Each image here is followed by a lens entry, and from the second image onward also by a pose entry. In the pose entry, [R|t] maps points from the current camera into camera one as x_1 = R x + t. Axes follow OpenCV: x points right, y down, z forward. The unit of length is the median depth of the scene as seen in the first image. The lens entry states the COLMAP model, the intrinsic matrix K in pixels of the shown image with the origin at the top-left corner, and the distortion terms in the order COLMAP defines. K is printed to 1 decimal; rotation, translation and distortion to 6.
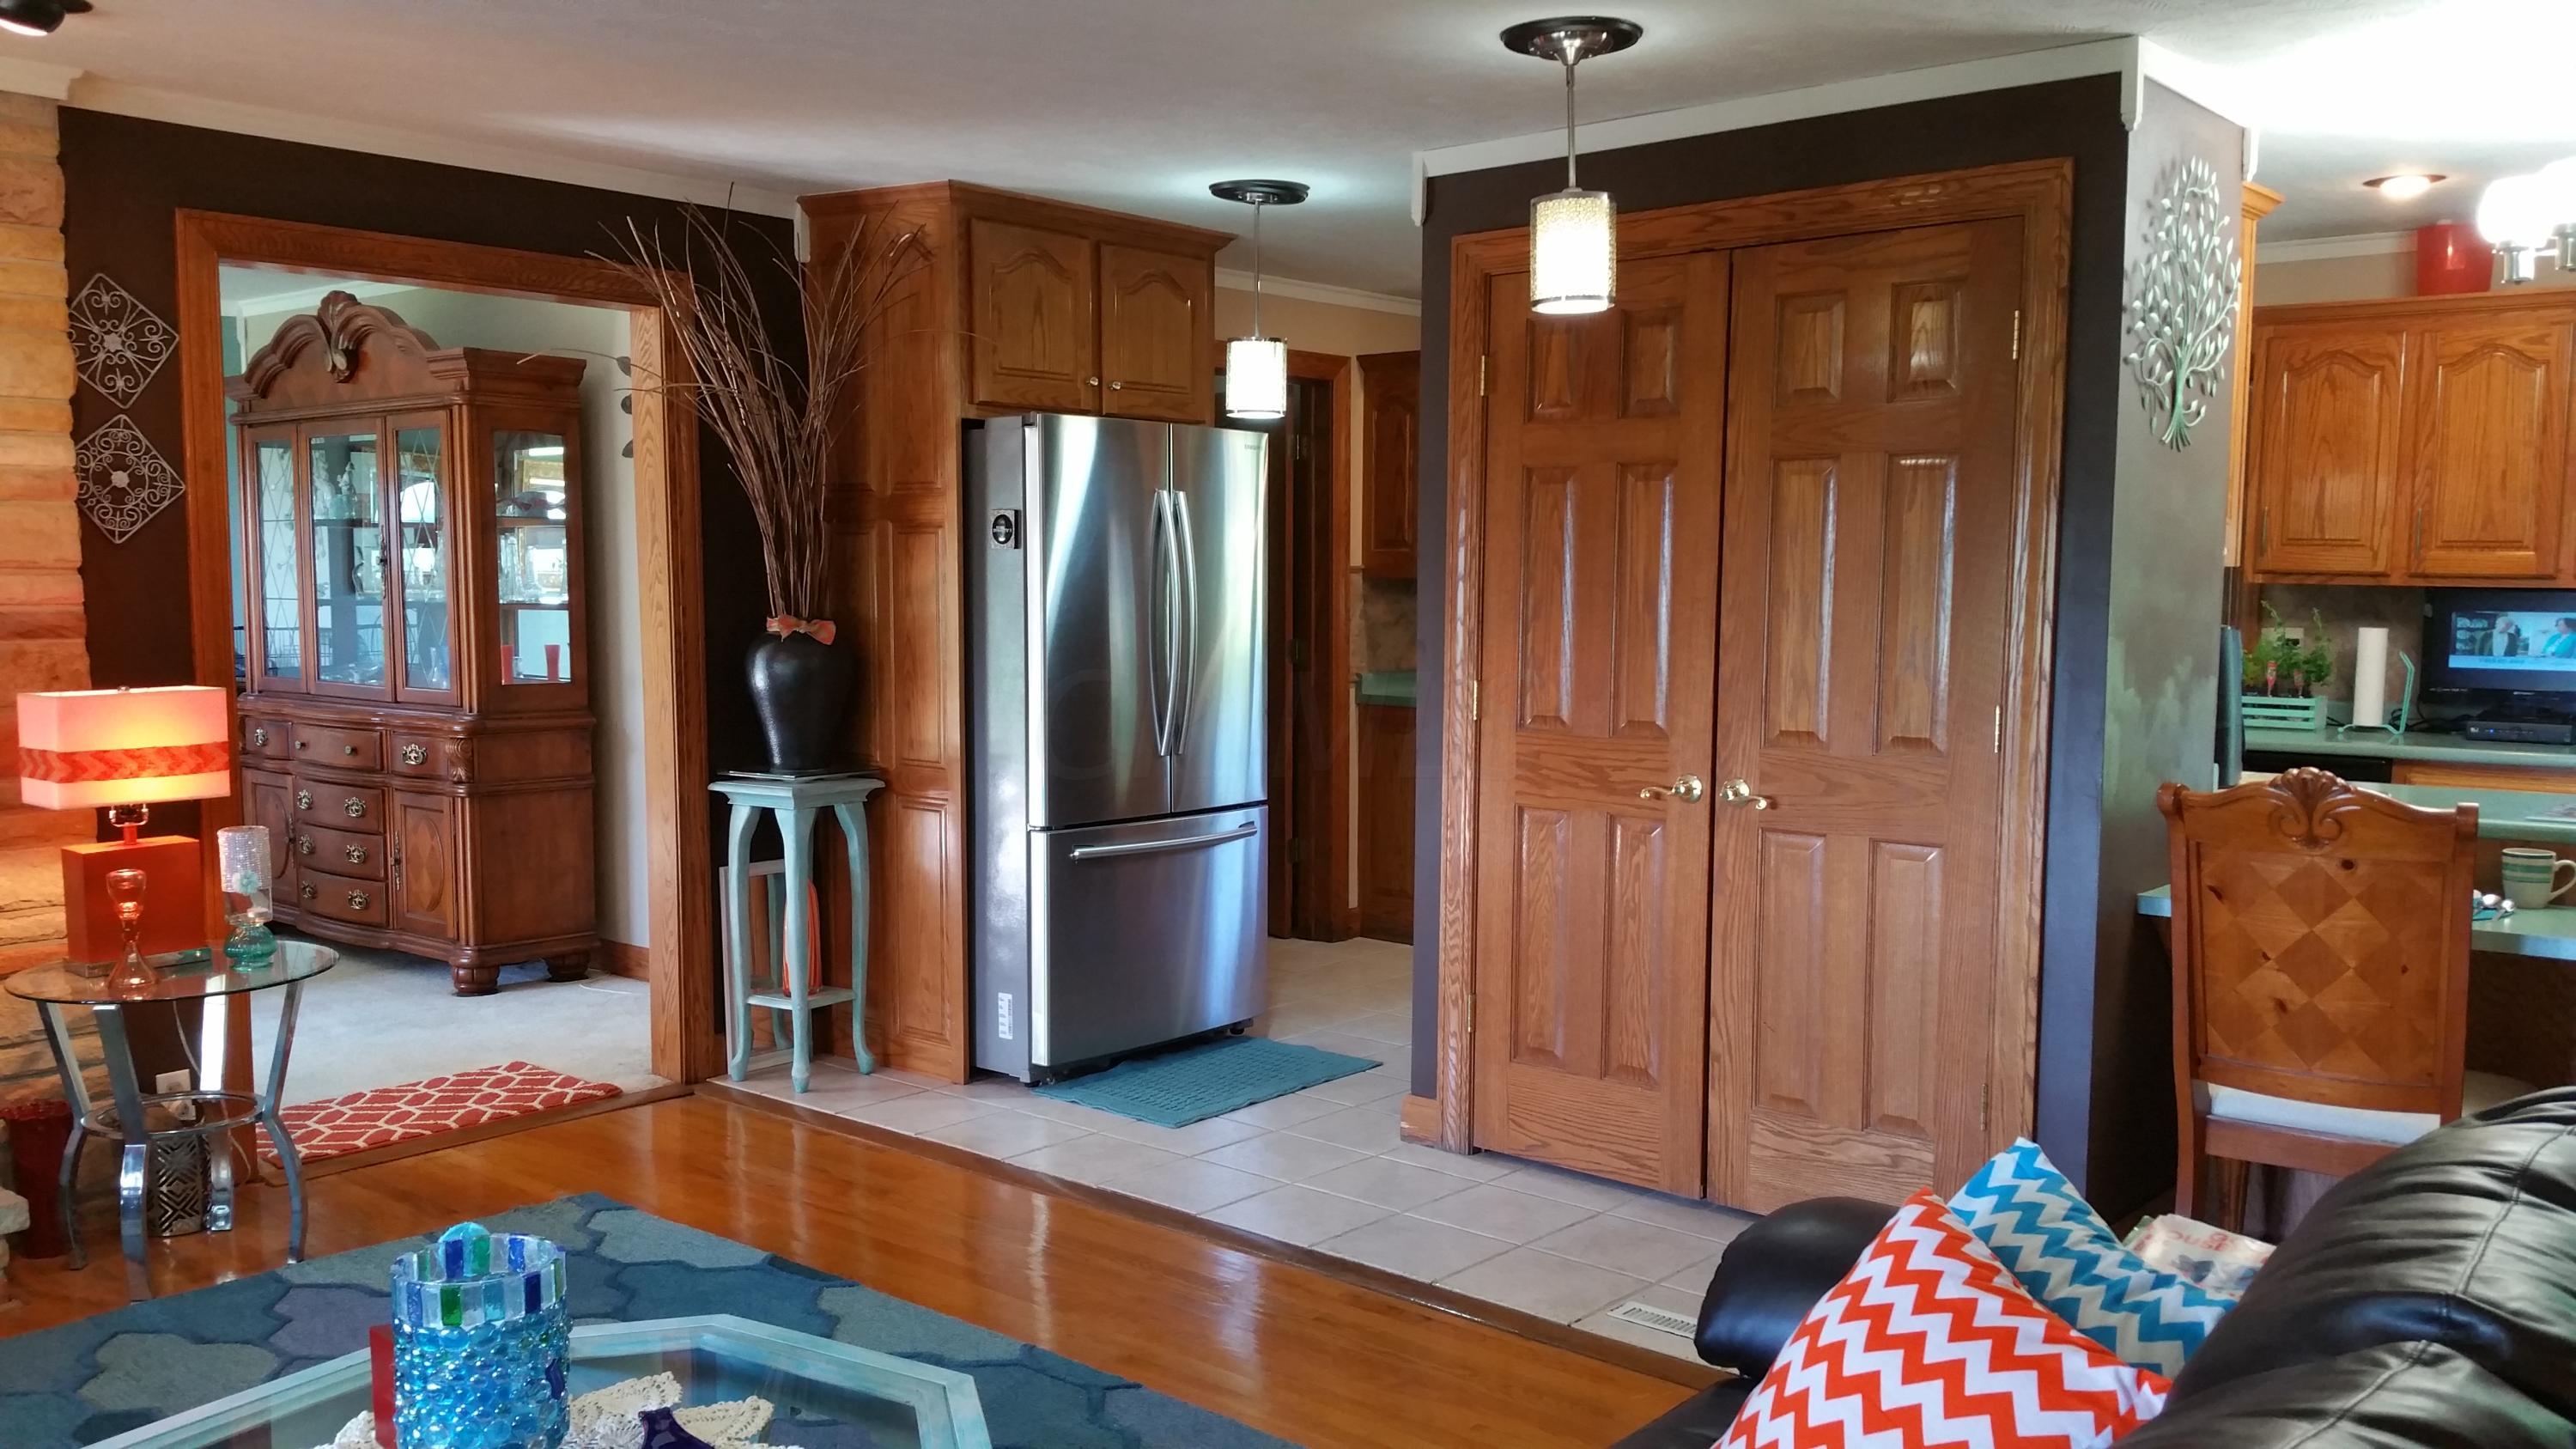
lens RADIAL K [[2098.6, 0, 1233.8], [0, 2098.6, 775.4], [0, 0, 1]] dist [0.119110, -0.212727]
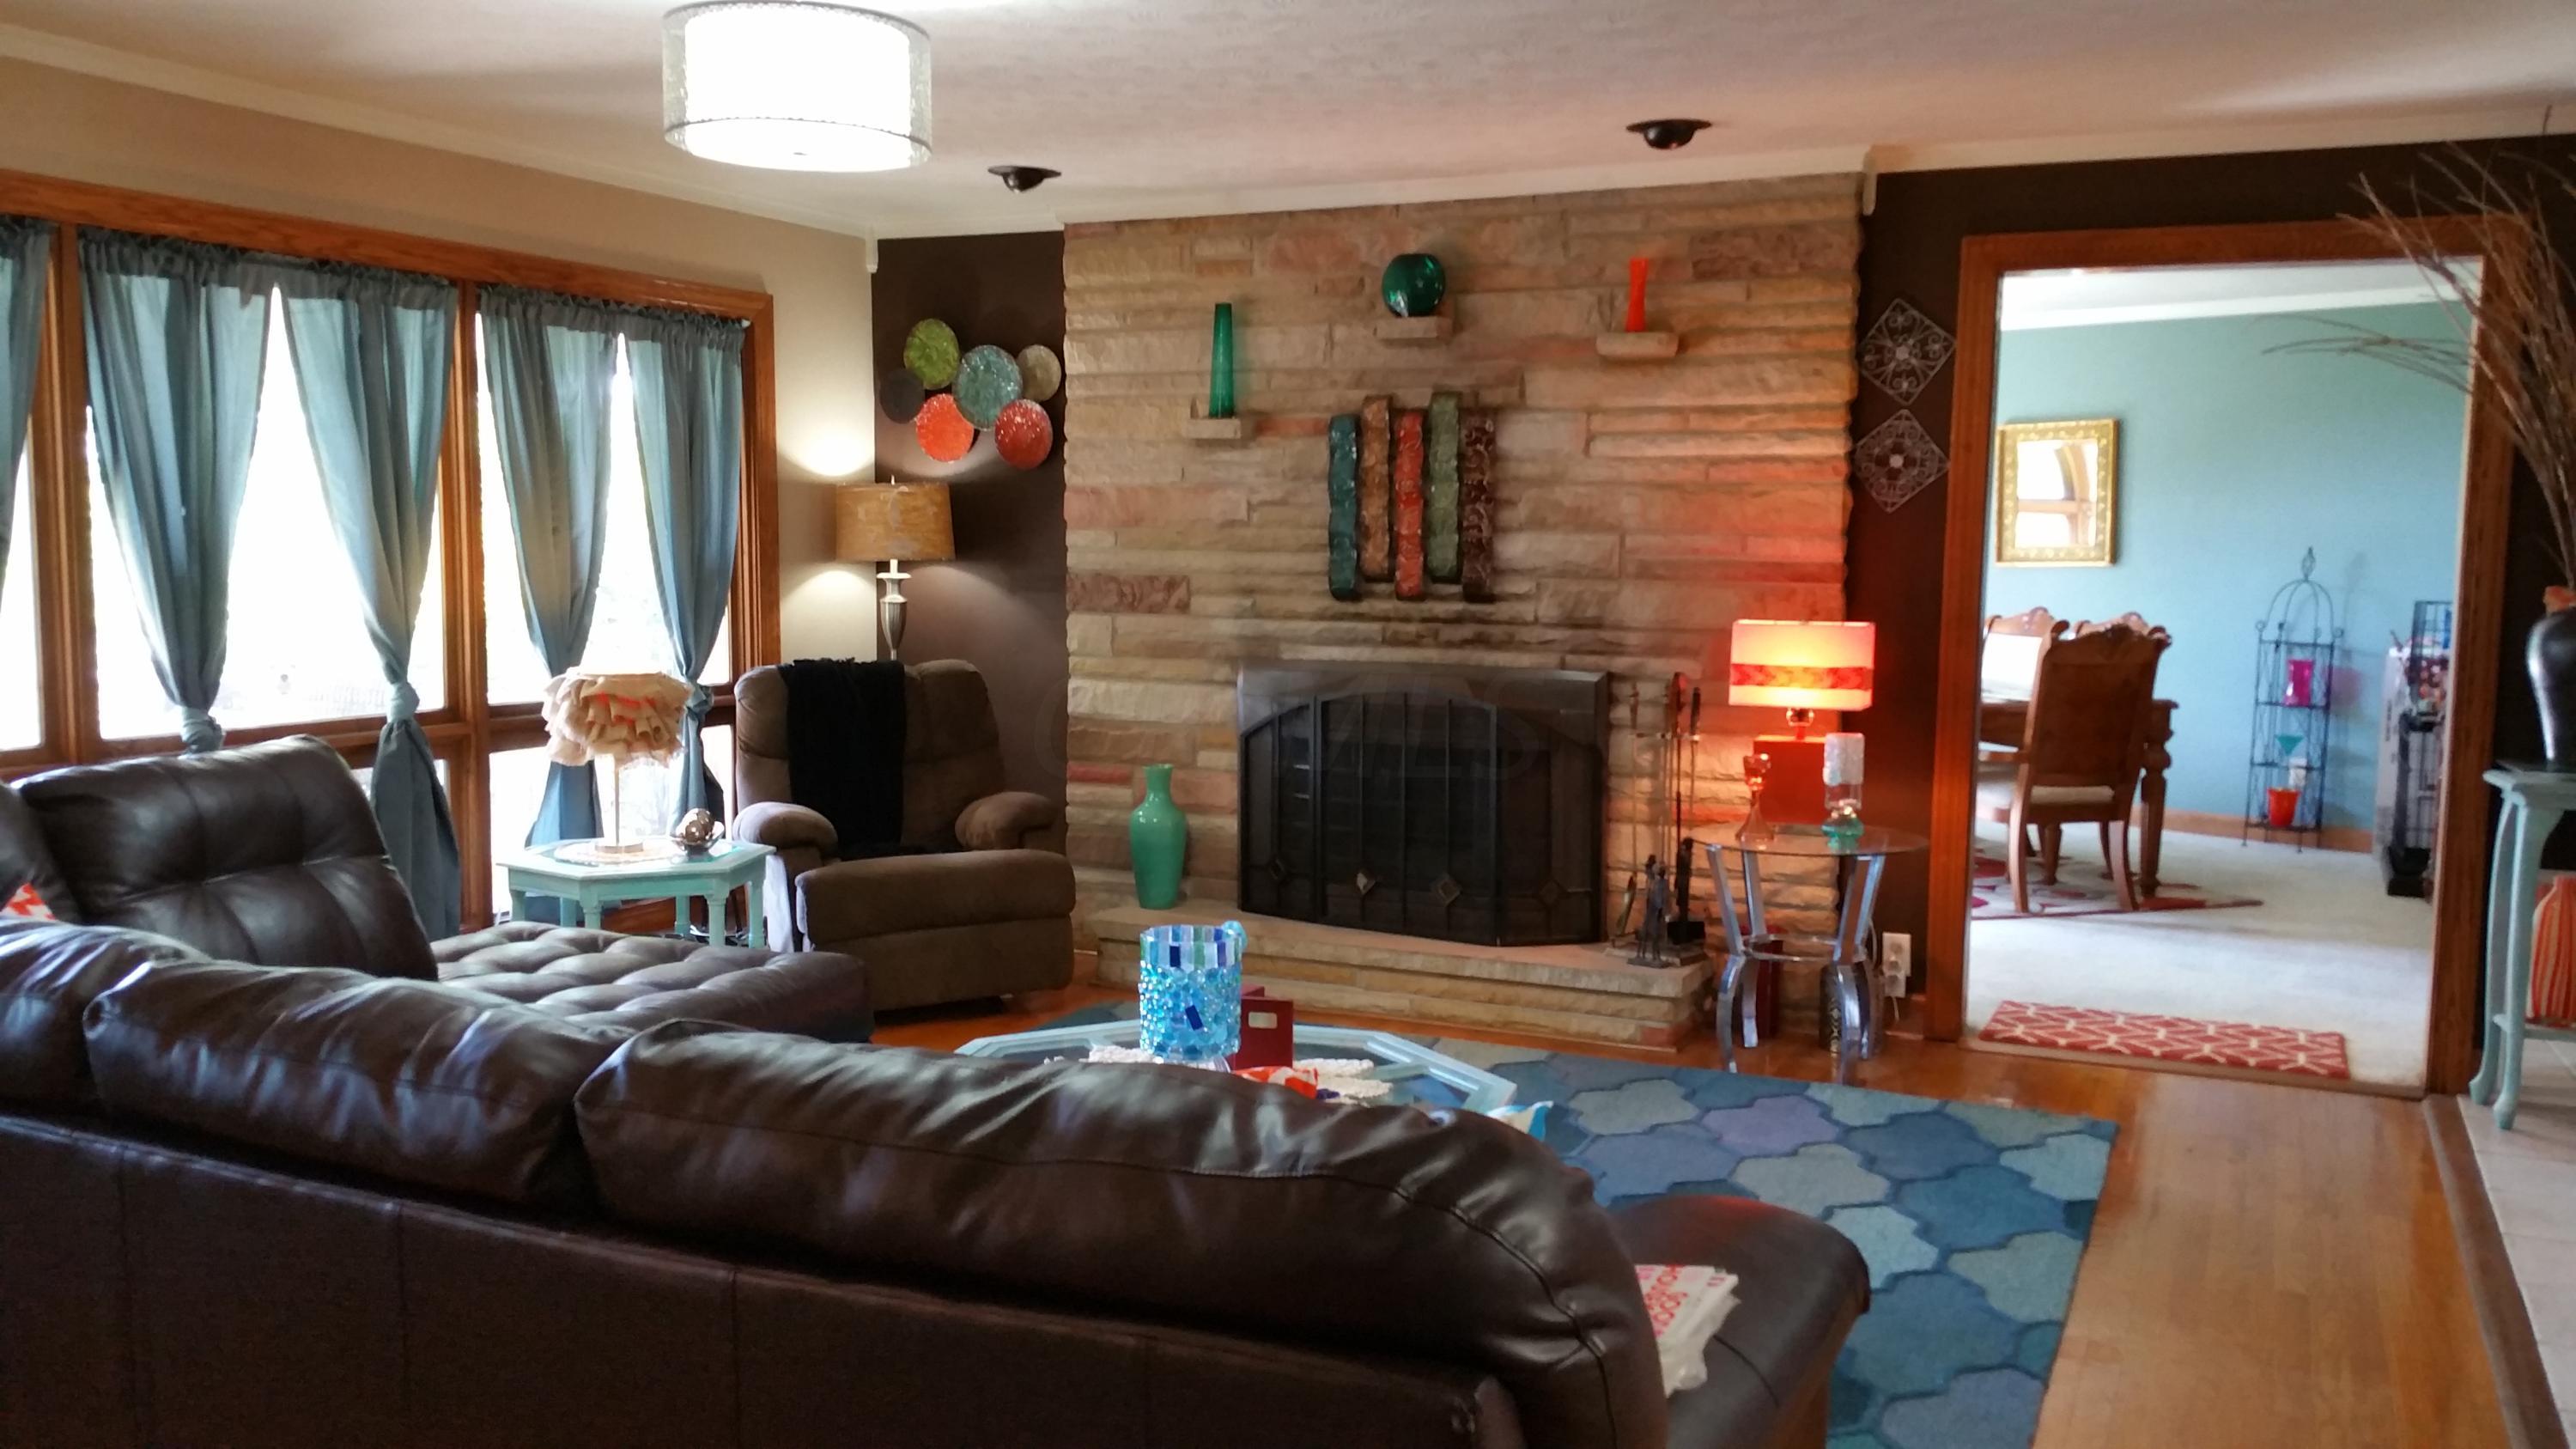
lens RADIAL K [[2098.6, 0, 1280.5], [0, 2098.6, 758.7], [0, 0, 1]] dist [0.119110, -0.212727]
pose [[0.255722, 0.098793, -0.961689, 0.518232], [-0.107367, 0.991513, 0.073307, -0.013443], [0.960770, 0.084507, 0.264159, 0.273282]]
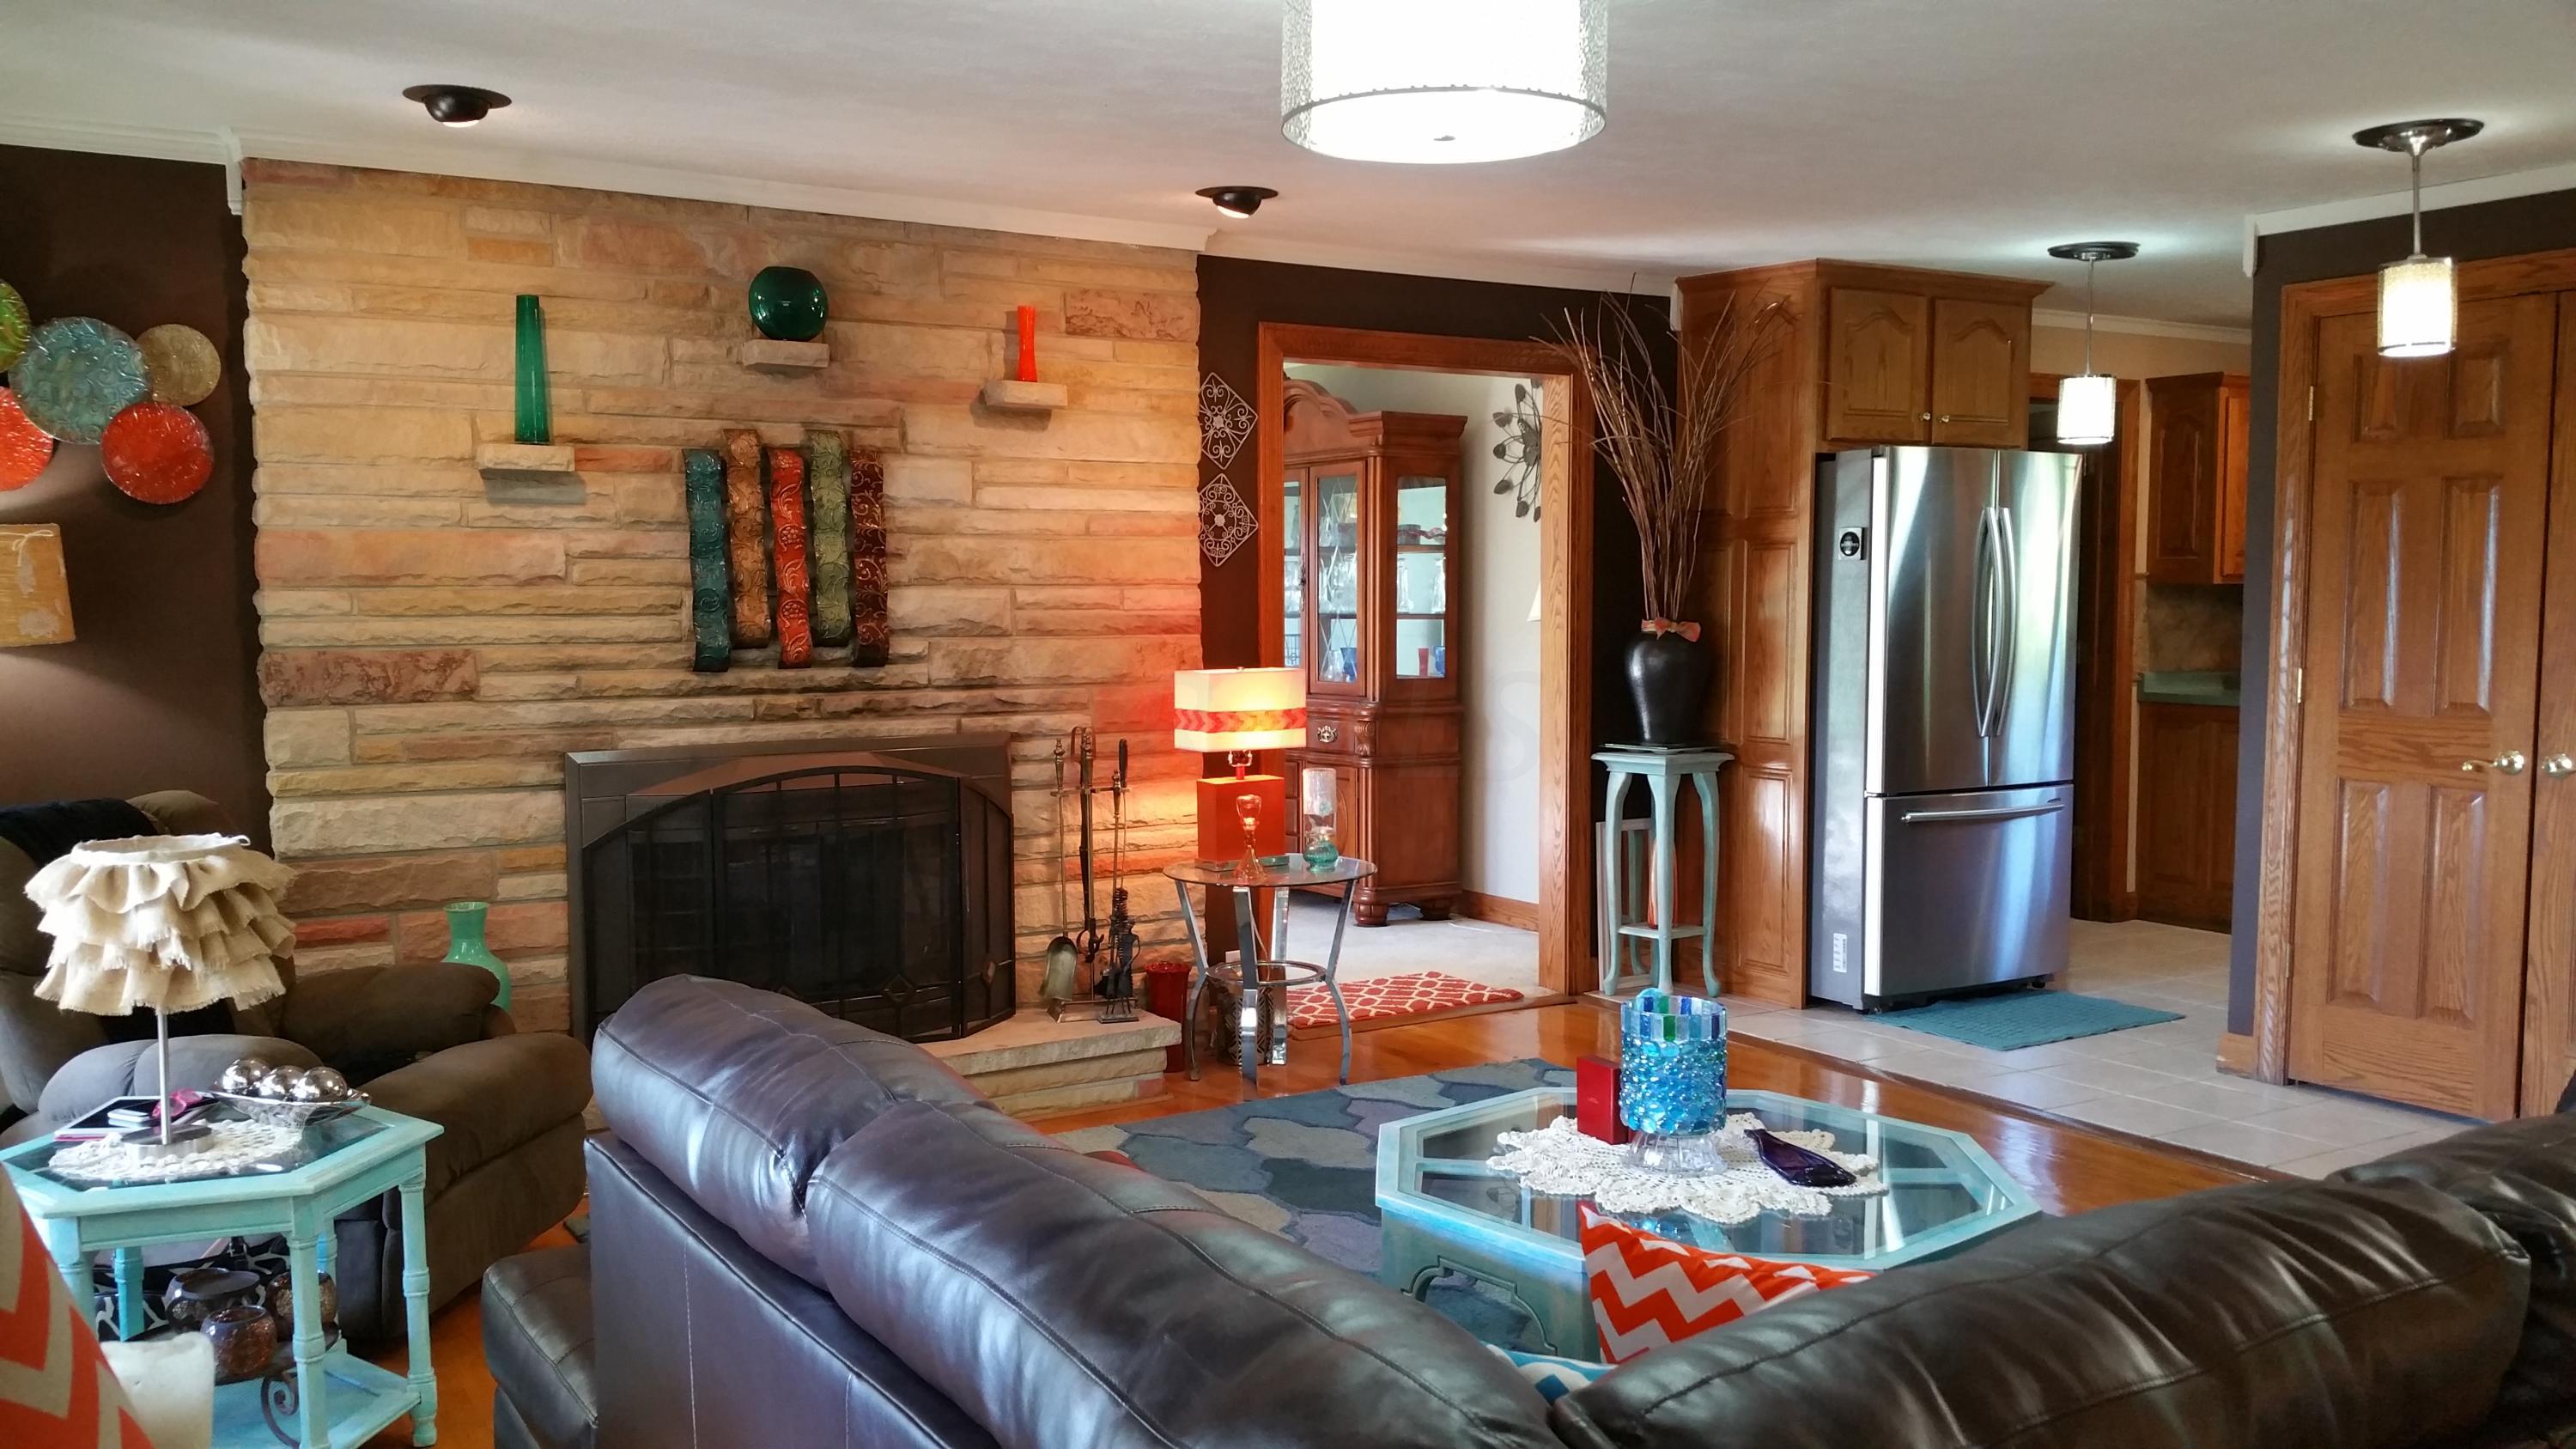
lens RADIAL K [[2098.6, 0, 1237.7], [0, 2098.6, 770.3], [0, 0, 1]] dist [0.119110, -0.212727]
pose [[0.955503, 0.017448, -0.294466, -0.087014], [-0.021279, 0.999725, -0.009809, 0.031389], [0.294214, 0.015638, 0.955612, -0.255887]]
